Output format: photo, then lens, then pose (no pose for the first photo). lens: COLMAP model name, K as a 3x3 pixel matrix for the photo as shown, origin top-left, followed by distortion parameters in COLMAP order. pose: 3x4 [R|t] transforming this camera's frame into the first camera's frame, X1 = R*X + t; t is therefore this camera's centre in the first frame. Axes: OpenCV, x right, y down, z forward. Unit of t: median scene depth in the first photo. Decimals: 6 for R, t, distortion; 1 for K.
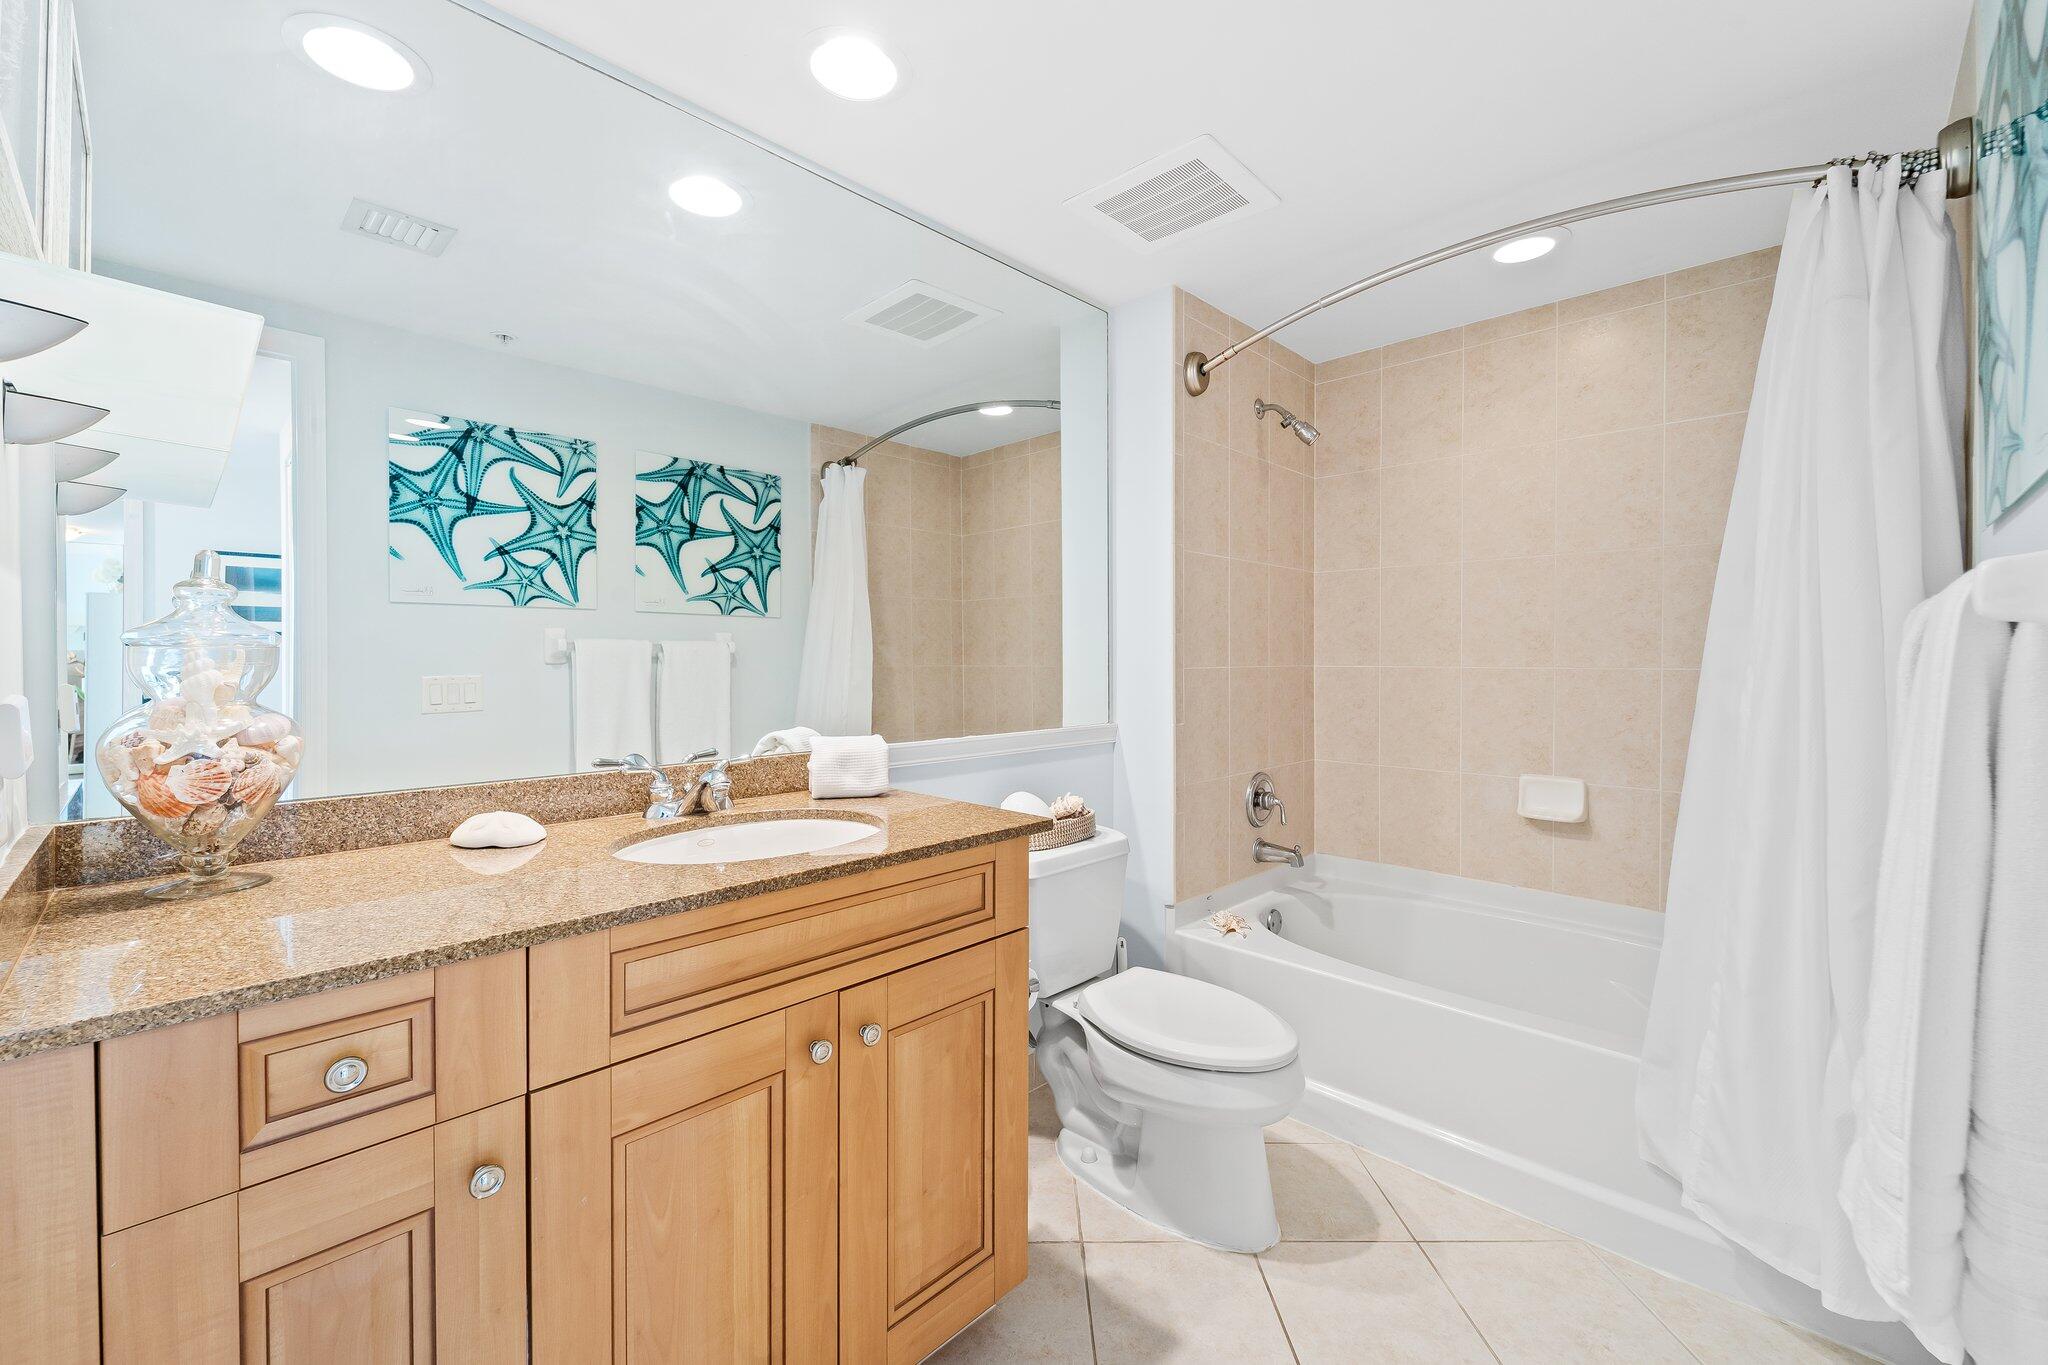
lens RADIAL K [[835.8, 0, 1026.7], [0, 835.8, 656.4], [0, 0, 1]] dist [0.002634, -0.000472]
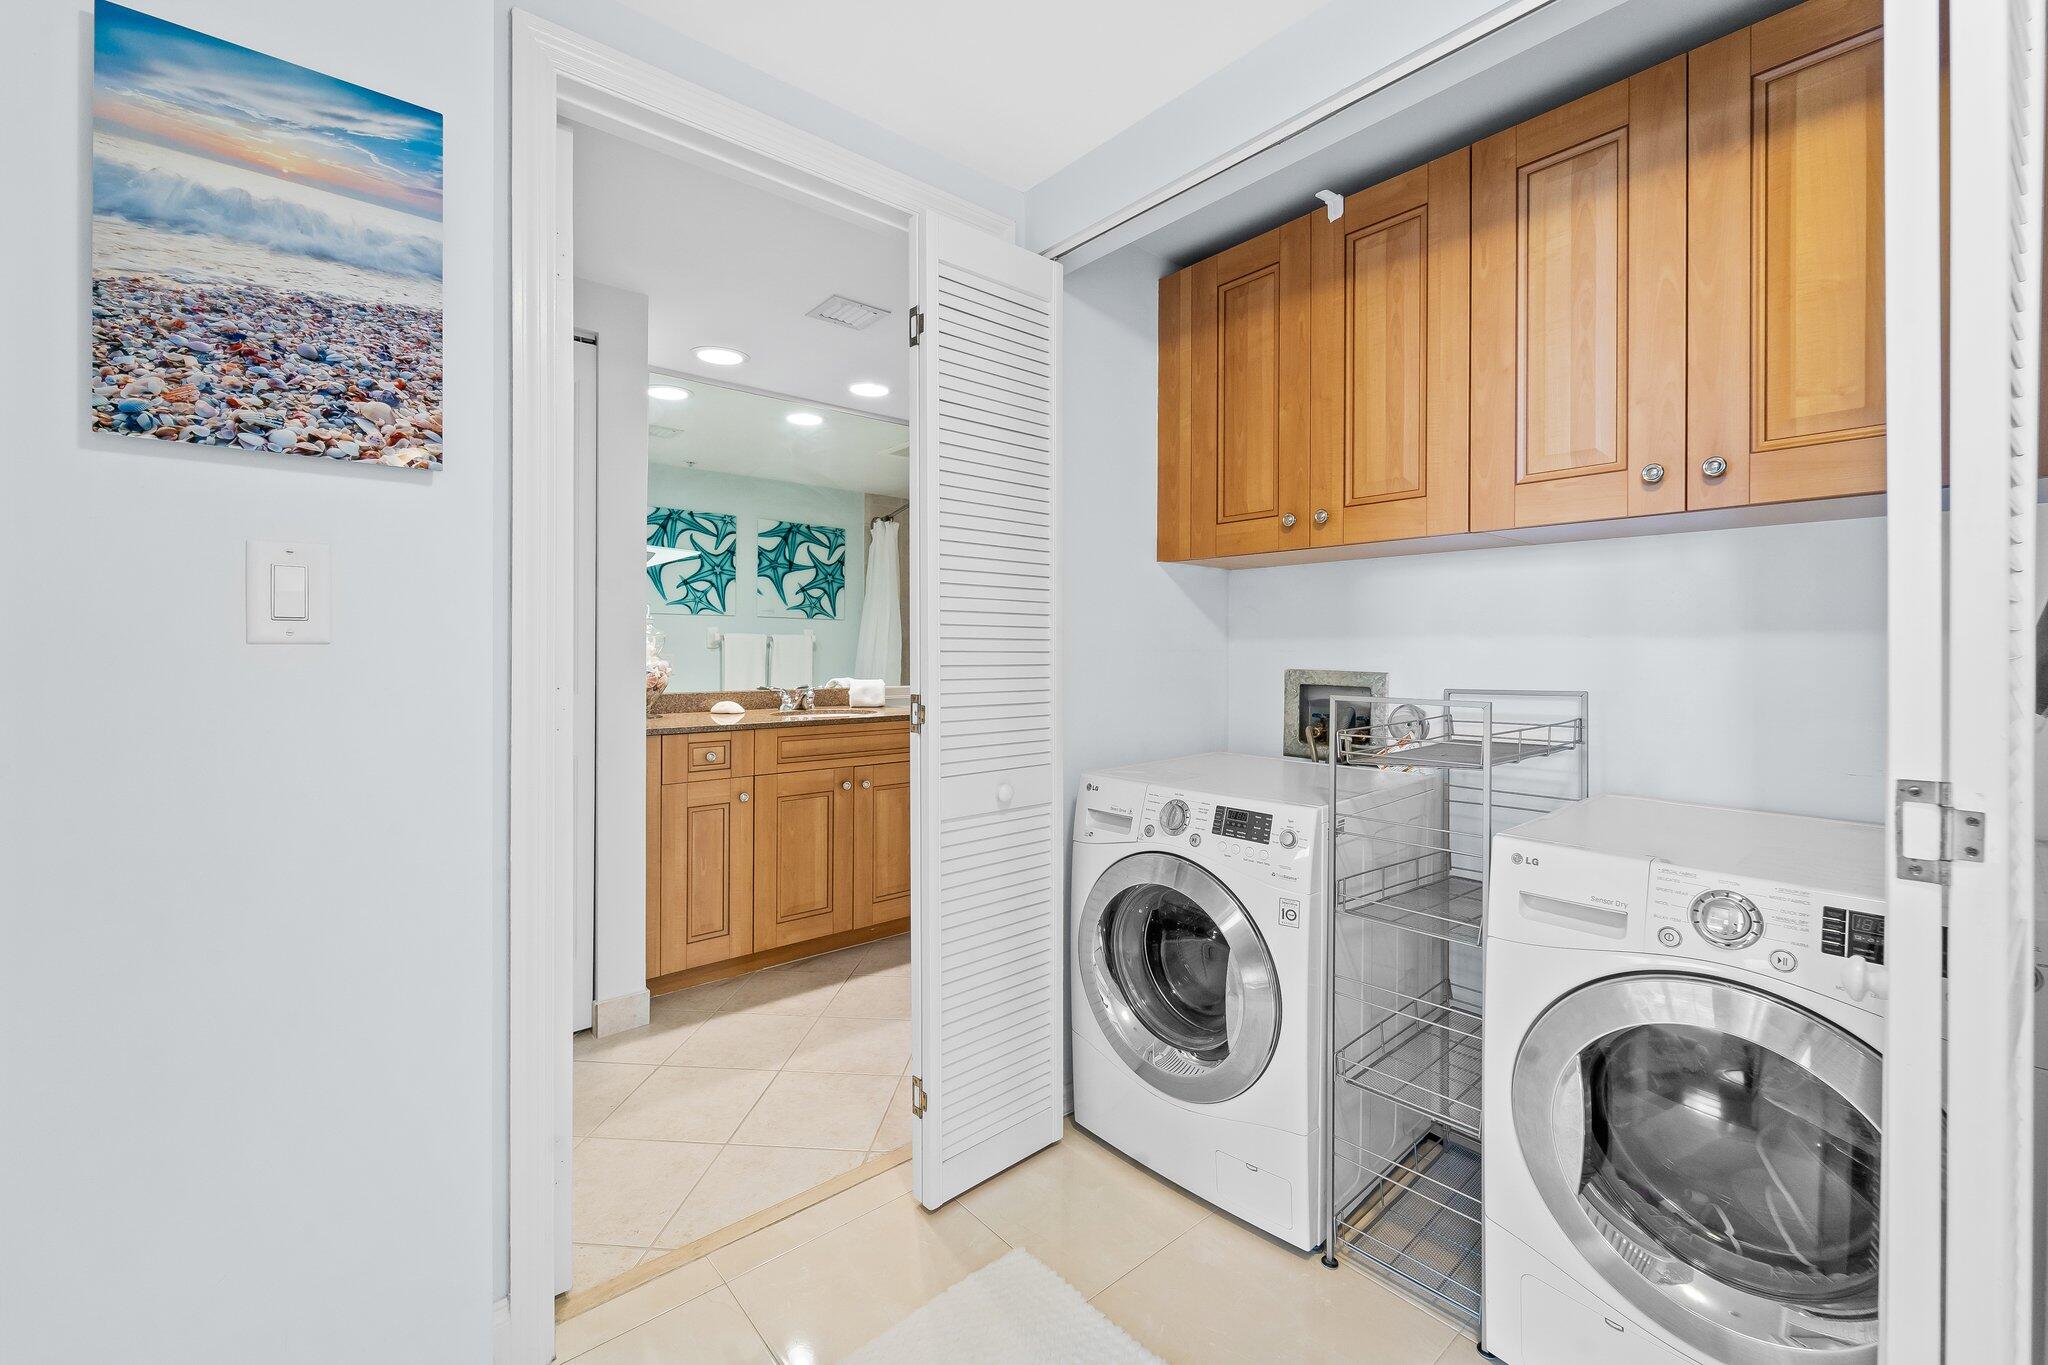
lens RADIAL K [[835.8, 0, 1026.7], [0, 835.8, 656.4], [0, 0, 1]] dist [0.002634, -0.000472]
pose [[0.996216, 0.009227, -0.086425, 0.198927], [-0.008508, 0.999926, 0.008693, 0.006109], [0.086499, -0.007925, 0.996220, -0.579711]]
